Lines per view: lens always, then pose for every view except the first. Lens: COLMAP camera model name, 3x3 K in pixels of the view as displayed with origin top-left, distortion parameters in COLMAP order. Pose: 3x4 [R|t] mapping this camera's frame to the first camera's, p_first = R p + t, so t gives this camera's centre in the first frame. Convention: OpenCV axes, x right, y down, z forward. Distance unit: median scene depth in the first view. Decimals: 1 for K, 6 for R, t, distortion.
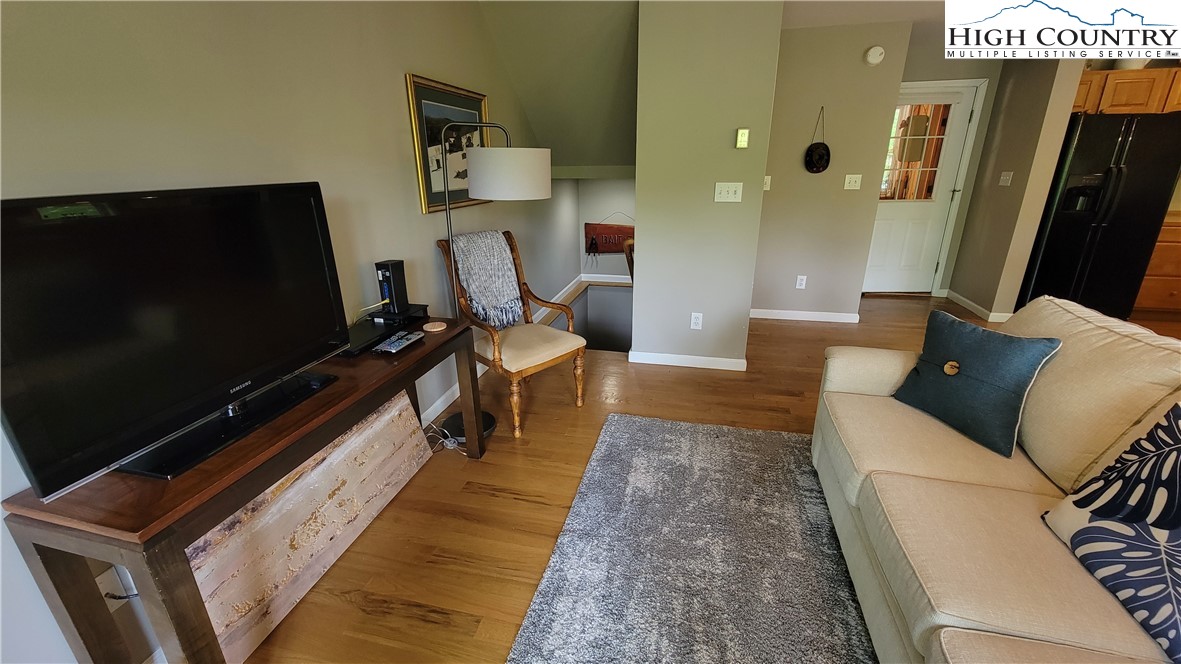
lens RADIAL K [[480.4, 0, 590.5], [0, 480.4, 332.0], [0, 0, 1]] dist [-0.002989, -0.000038]
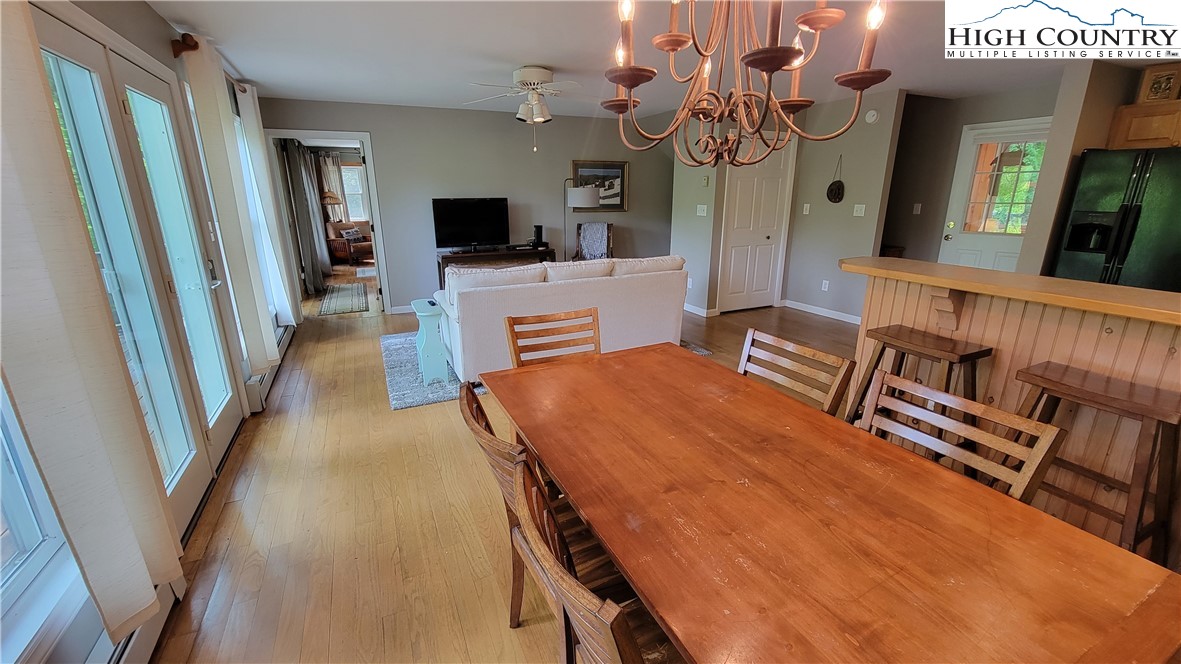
lens RADIAL K [[480.4, 0, 590.5], [0, 480.4, 332.0], [0, 0, 1]] dist [-0.002989, -0.000038]
pose [[0.626817, 0.228244, -0.744987, 1.541423], [-0.263335, 0.961928, 0.073144, 0.131718], [0.733318, 0.150333, 0.663057, -0.452767]]
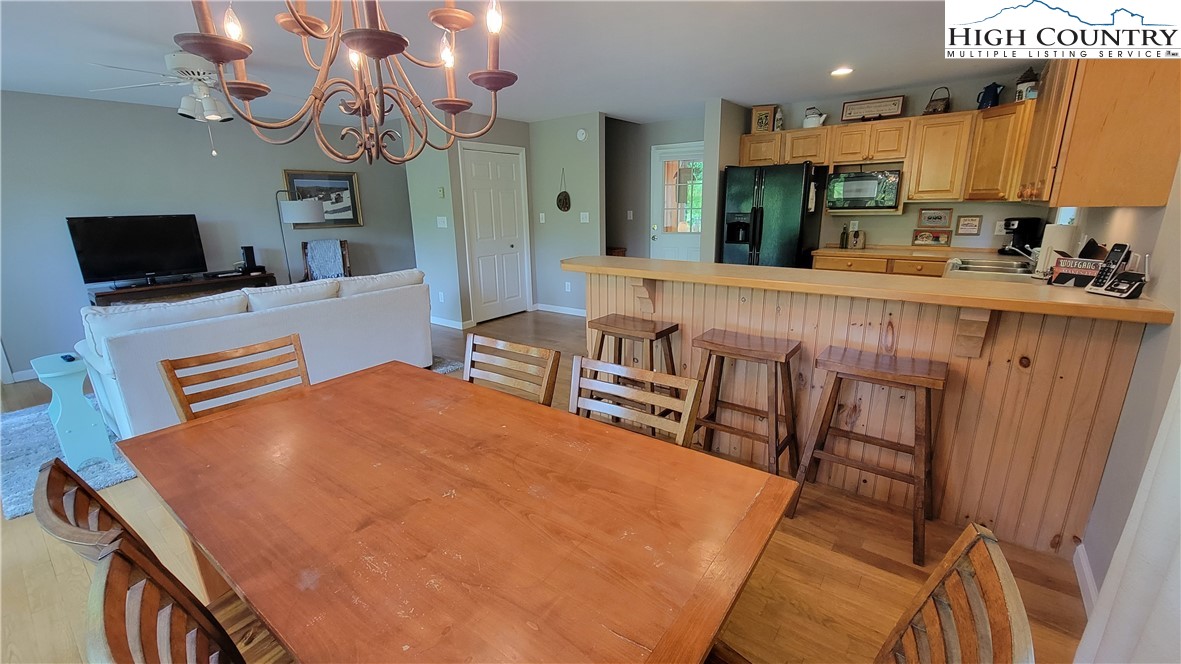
lens RADIAL K [[480.4, 0, 590.5], [0, 480.4, 332.0], [0, 0, 1]] dist [-0.002989, -0.000038]
pose [[0.912885, 0.101261, -0.395459, 1.595145], [-0.129392, 0.990570, -0.045046, 0.122683], [0.387169, 0.092291, 0.917378, -0.386552]]
